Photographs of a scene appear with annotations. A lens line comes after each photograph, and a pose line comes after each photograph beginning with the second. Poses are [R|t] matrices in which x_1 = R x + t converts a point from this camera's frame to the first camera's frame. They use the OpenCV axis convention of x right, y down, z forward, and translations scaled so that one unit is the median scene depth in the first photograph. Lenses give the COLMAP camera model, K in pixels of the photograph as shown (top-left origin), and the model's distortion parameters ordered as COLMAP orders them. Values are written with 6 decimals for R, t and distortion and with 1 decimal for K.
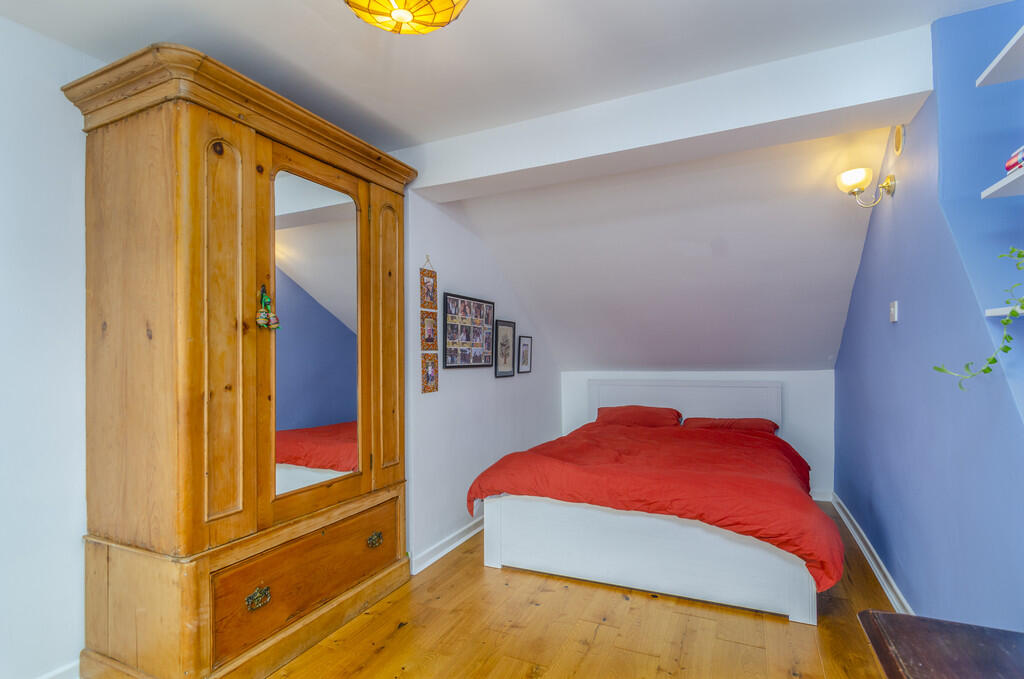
lens RADIAL K [[498.0, 0, 511.4], [0, 498.0, 344.4], [0, 0, 1]] dist [-0.005007, -0.000220]
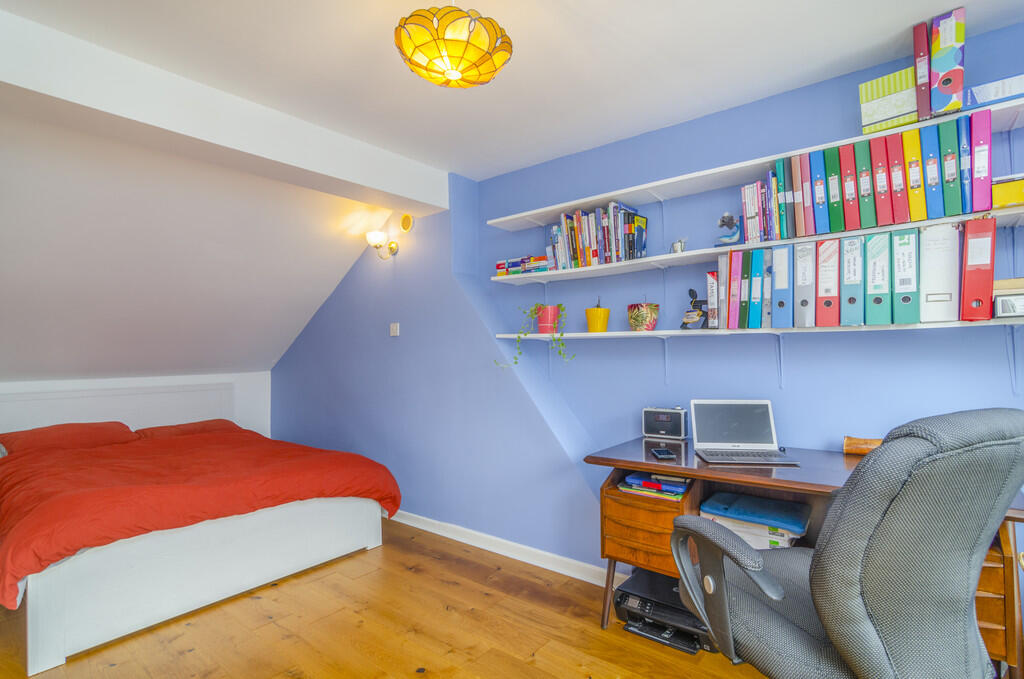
lens RADIAL K [[498.0, 0, 510.3], [0, 498.0, 344.3], [0, 0, 1]] dist [-0.005007, -0.000220]
pose [[0.236507, 0.031465, 0.971120, -0.634584], [-0.016718, 0.999459, -0.028312, 0.017143], [-0.971486, -0.009540, 0.236905, 0.267598]]
